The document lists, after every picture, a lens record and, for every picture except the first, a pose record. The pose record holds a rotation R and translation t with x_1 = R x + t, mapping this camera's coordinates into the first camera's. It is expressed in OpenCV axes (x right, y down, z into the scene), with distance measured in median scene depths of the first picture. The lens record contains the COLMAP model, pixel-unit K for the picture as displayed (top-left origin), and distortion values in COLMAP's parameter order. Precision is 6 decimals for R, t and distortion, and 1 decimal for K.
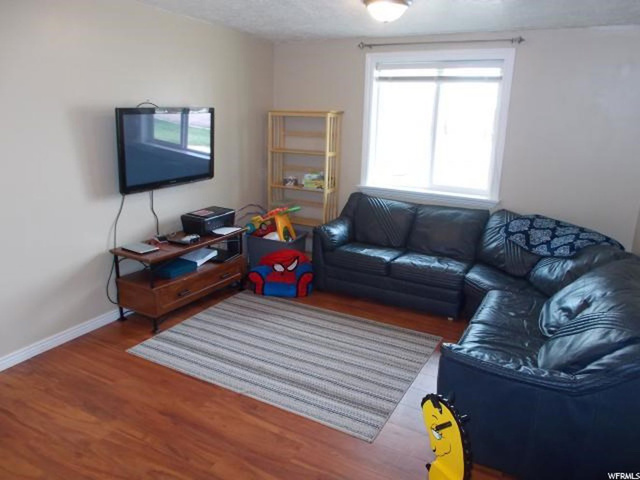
lens RADIAL K [[489.4, 0, 320.2], [0, 489.4, 241.1], [0, 0, 1]] dist [0.012267, -0.023450]
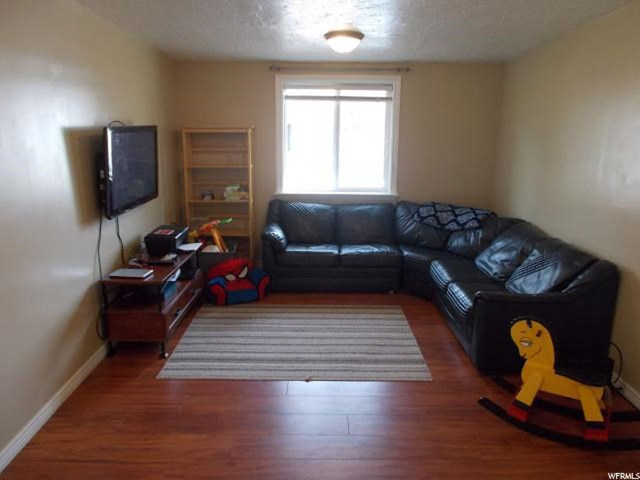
lens RADIAL K [[489.4, 0, 319.9], [0, 489.4, 238.1], [0, 0, 1]] dist [0.012267, -0.023450]
pose [[0.874402, -0.125587, 0.468668, -0.436424], [0.141046, 0.990001, 0.002135, -0.003374], [-0.464250, 0.064237, 0.883372, -0.011257]]
